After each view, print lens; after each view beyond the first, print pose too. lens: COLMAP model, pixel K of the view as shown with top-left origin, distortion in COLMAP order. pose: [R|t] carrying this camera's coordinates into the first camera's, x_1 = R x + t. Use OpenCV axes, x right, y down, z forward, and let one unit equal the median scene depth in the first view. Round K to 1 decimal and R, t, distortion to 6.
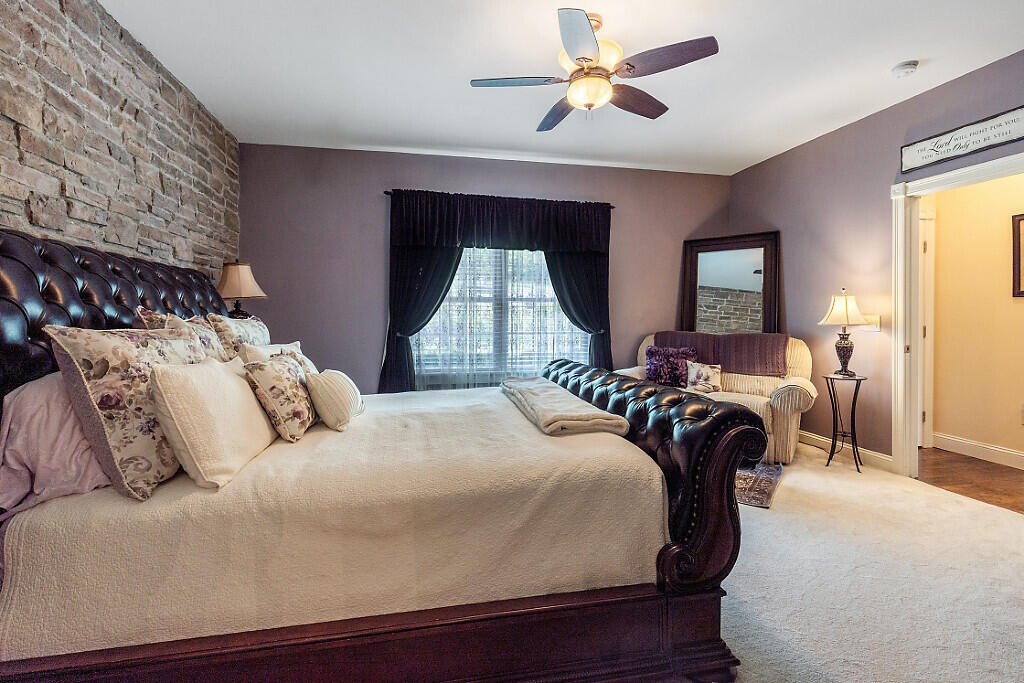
lens RADIAL K [[466.6, 0, 501.8], [0, 466.6, 320.7], [0, 0, 1]] dist [-0.000835, -0.000316]
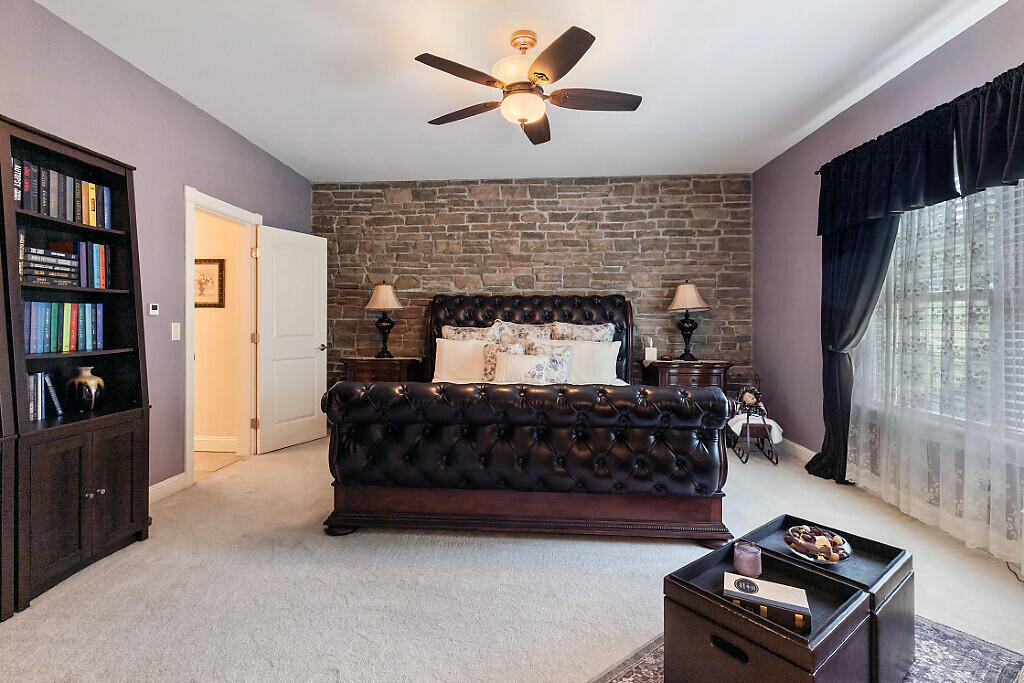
lens RADIAL K [[466.6, 0, 501.8], [0, 466.6, 320.7], [0, 0, 1]] dist [-0.000835, -0.000316]
pose [[-0.248509, -0.000355, -0.968630, 0.664588], [-0.010784, 0.999939, 0.002400, -0.011037], [0.968570, 0.011042, -0.248497, 0.658898]]
